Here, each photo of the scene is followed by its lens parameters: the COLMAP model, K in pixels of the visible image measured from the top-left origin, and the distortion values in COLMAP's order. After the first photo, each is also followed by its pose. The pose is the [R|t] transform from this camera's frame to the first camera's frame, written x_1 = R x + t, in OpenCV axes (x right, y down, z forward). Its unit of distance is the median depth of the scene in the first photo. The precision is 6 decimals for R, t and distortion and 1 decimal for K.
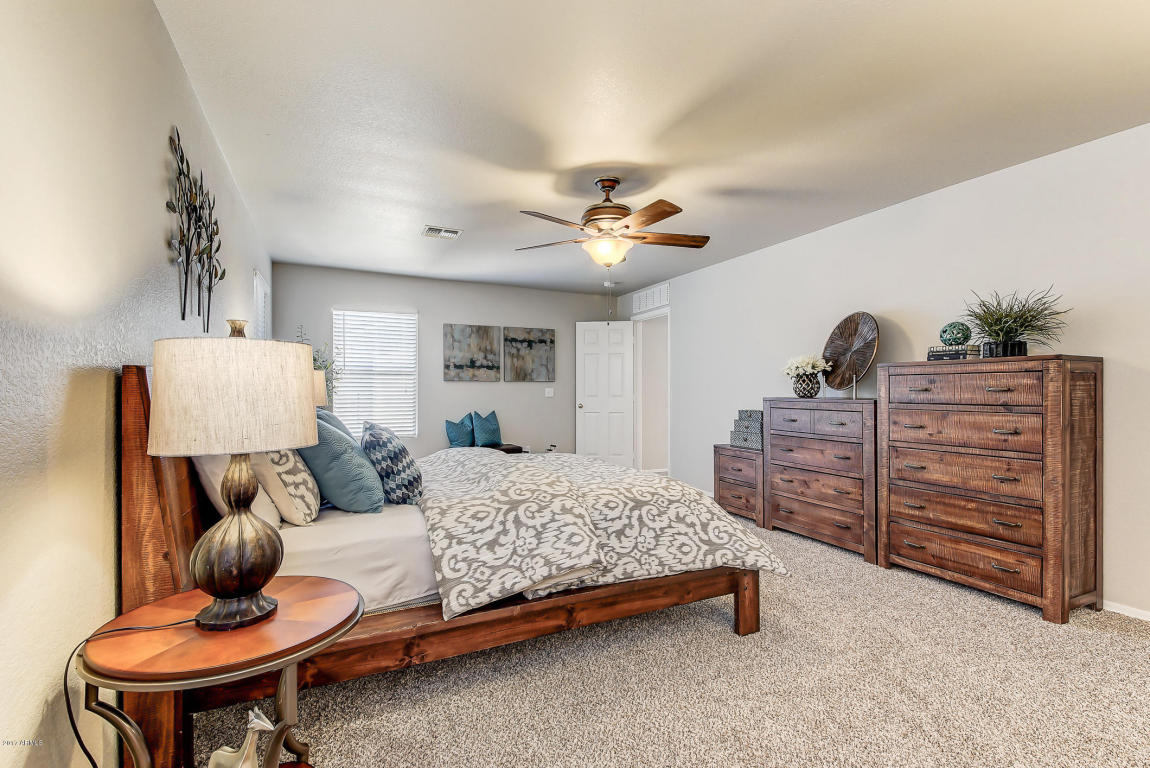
lens RADIAL K [[528.0, 0, 576.1], [0, 528.0, 384.9], [0, 0, 1]] dist [0.032517, 0.000101]
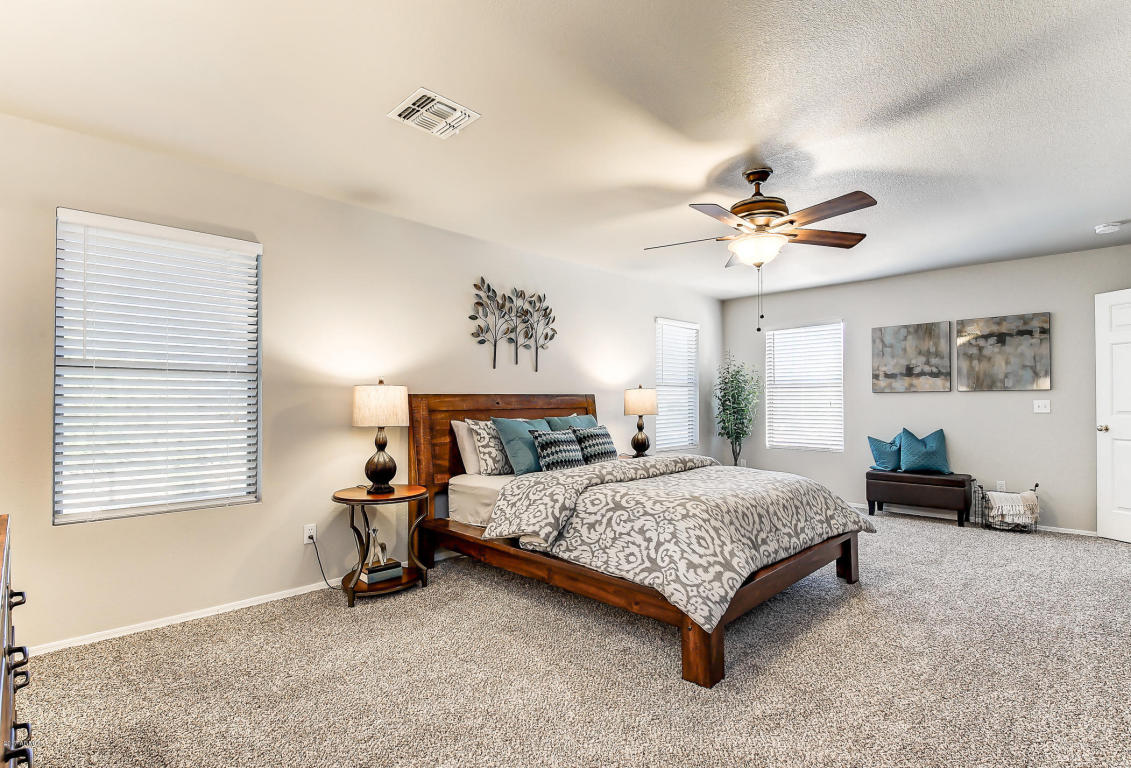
lens RADIAL K [[546.9, 0, 567.8], [0, 546.9, 388.0], [0, 0, 1]] dist [0.026165, -0.000441]
pose [[0.323044, -0.026315, -0.946018, 0.471031], [0.010983, 0.999650, -0.024057, 0.001399], [0.946320, -0.002619, 0.323220, 0.216047]]
